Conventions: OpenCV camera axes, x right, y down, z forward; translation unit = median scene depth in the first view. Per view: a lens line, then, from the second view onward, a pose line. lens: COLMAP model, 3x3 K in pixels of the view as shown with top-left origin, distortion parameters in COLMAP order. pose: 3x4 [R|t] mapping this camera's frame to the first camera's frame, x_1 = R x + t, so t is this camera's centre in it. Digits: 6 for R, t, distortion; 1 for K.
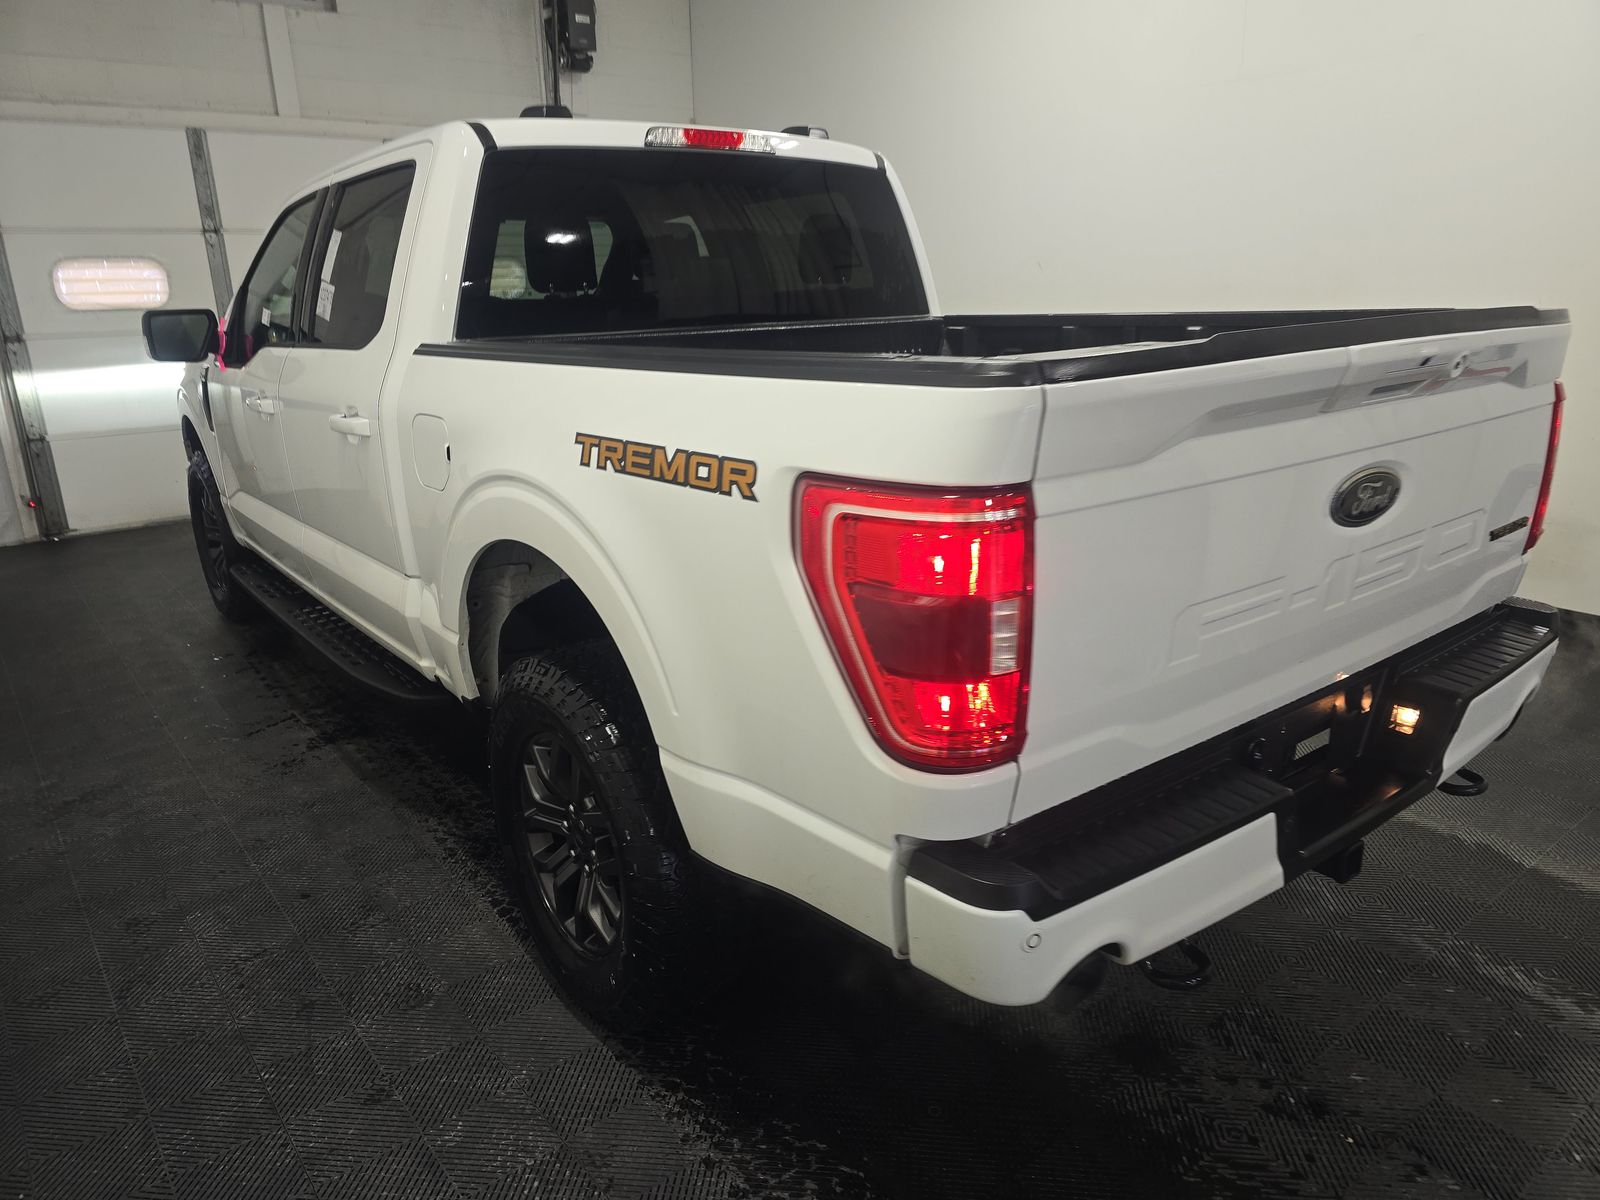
lens RADIAL K [[1092.9, 0, 804.7], [0, 1092.9, 605.8], [0, 0, 1]] dist [0.036421, -0.009935]
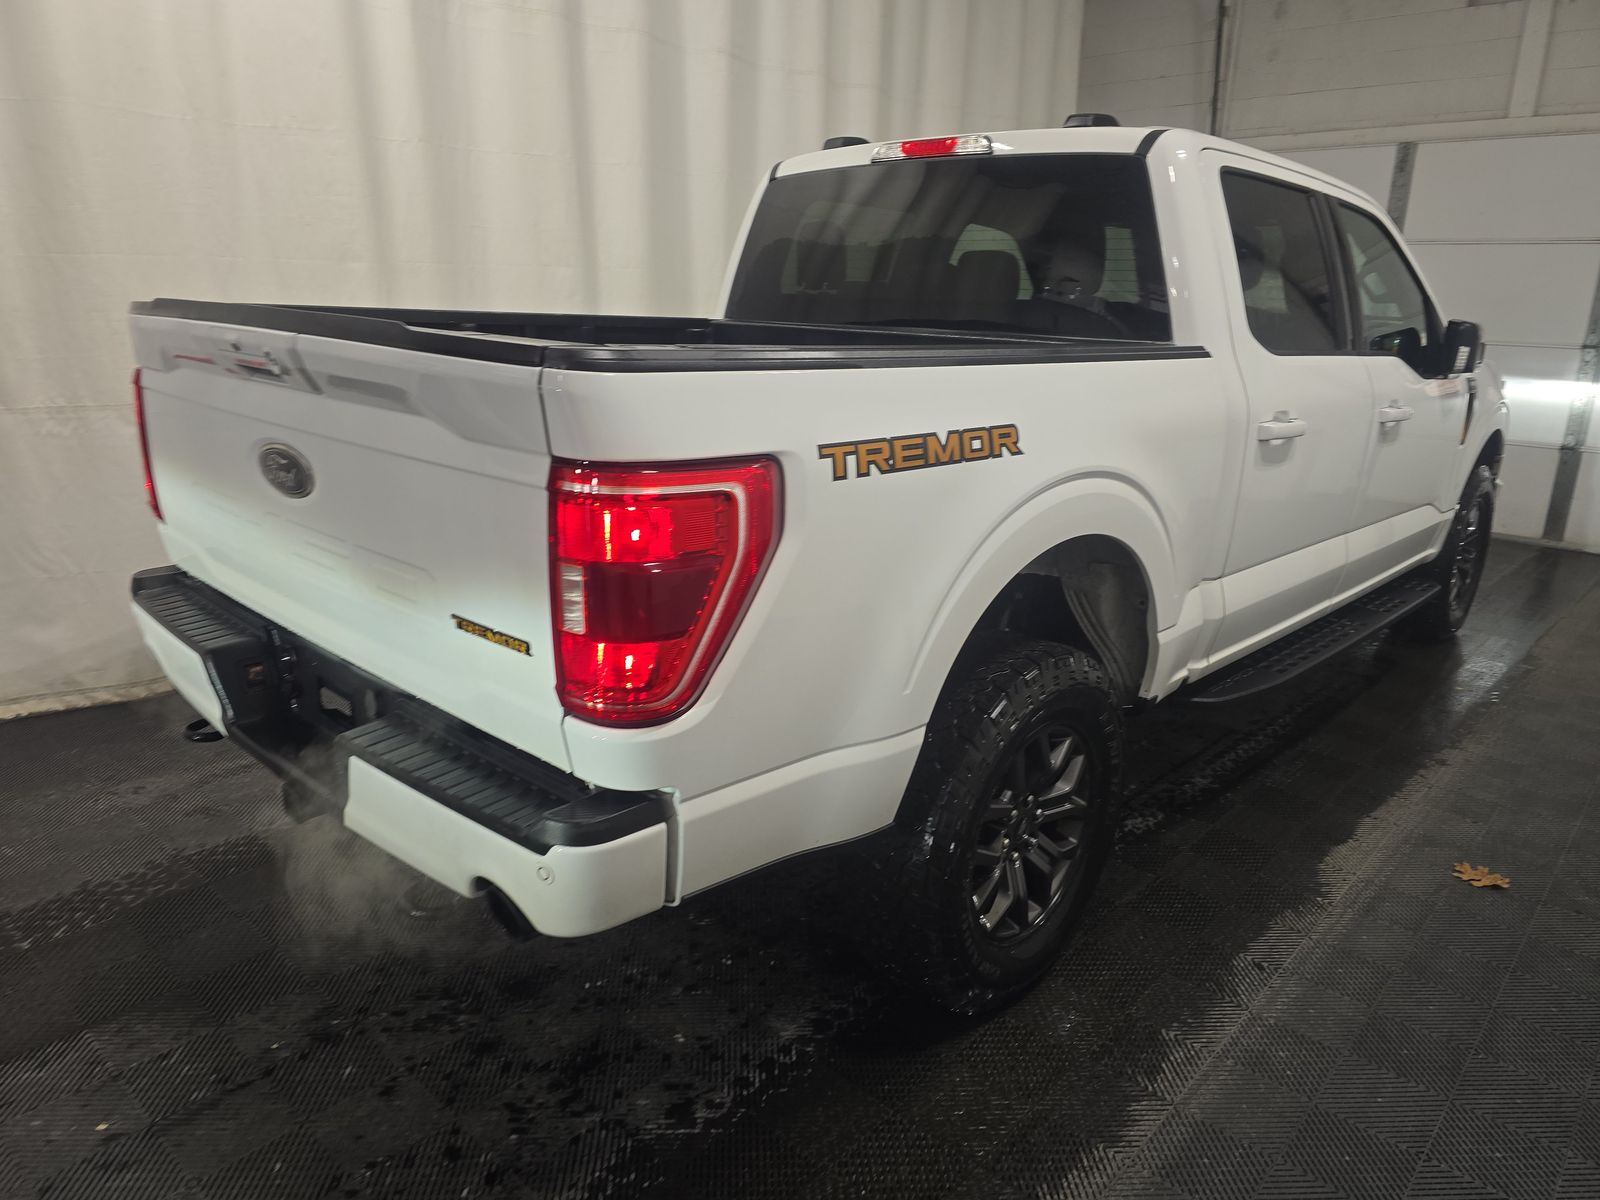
lens RADIAL K [[1092.9, 0, 814.2], [0, 1092.9, 603.2], [0, 0, 1]] dist [0.036421, -0.009935]
pose [[0.166659, 0.300206, -0.939202, 0.992789], [-0.312972, 0.919373, 0.238332, -0.239727], [0.935026, 0.254224, 0.247178, 0.740356]]
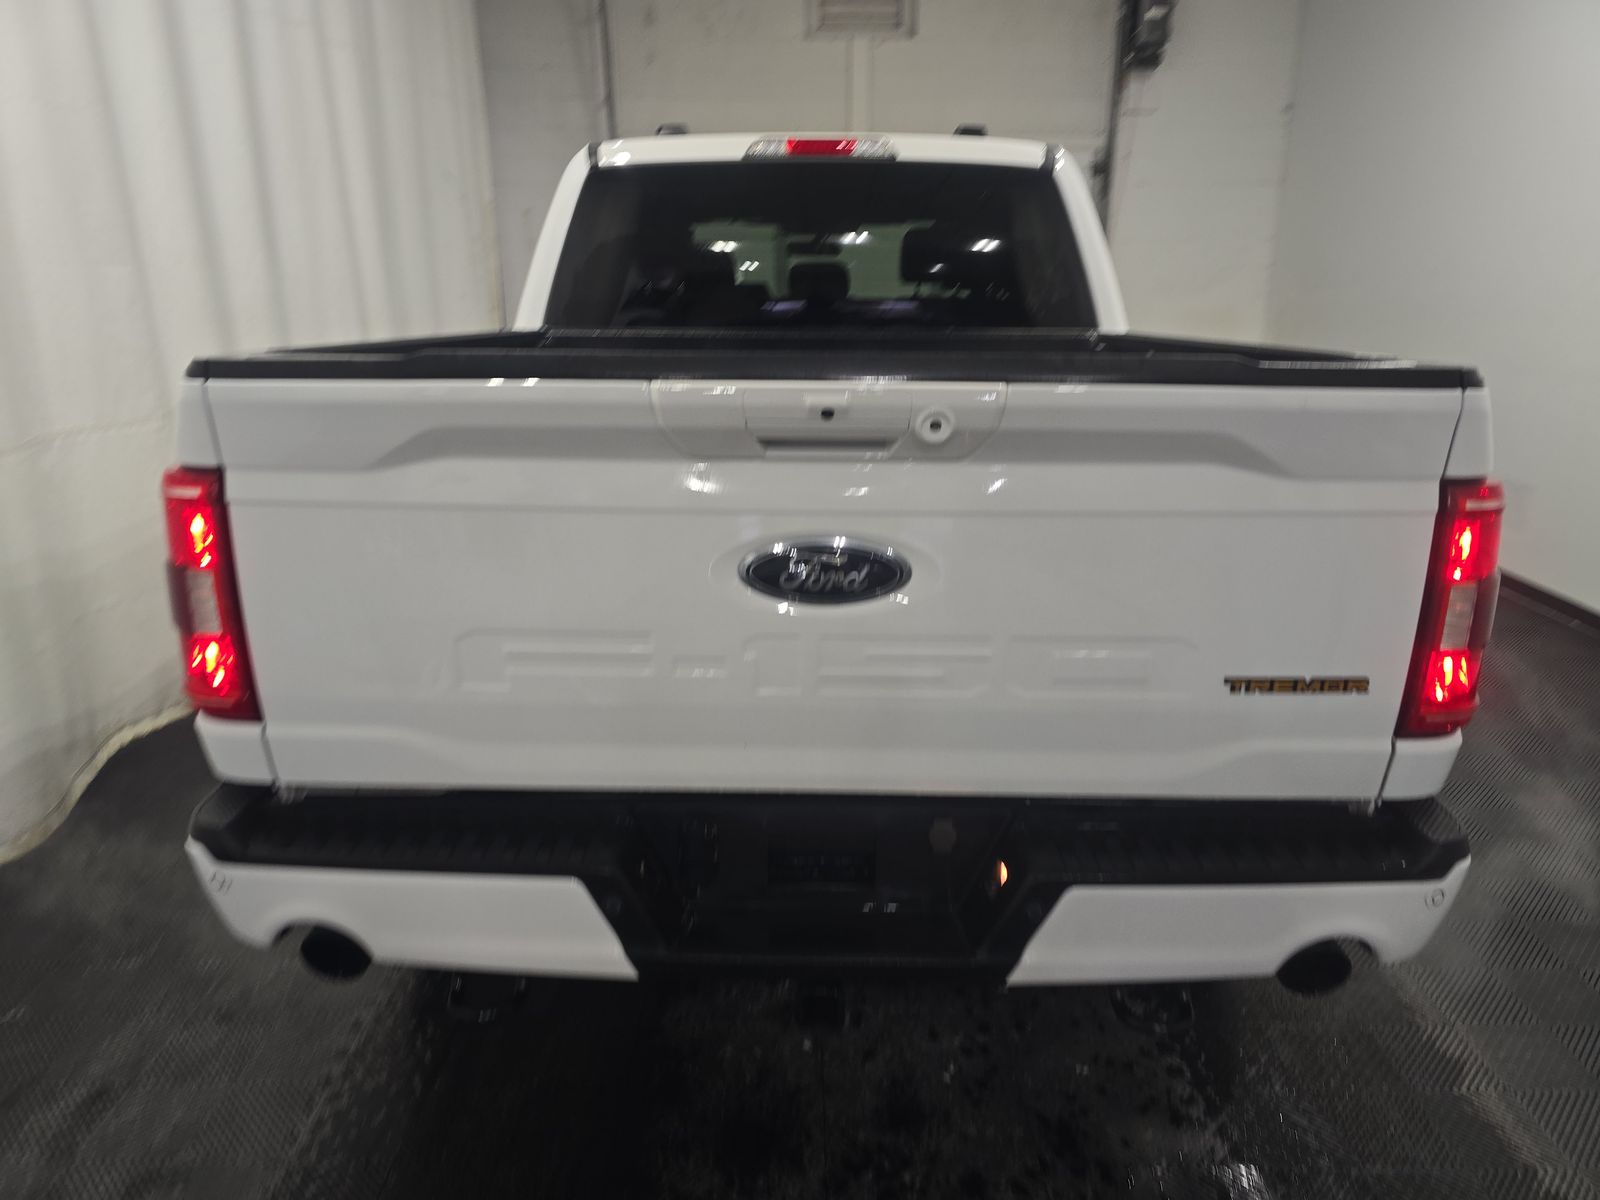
lens RADIAL K [[1092.9, 0, 800.1], [0, 1092.9, 594.6], [0, 0, 1]] dist [0.036421, -0.009935]
pose [[0.783283, 0.195118, -0.590251, 0.579721], [-0.199666, 0.978124, 0.058373, -0.073864], [0.588728, 0.072130, 0.805107, 0.196455]]
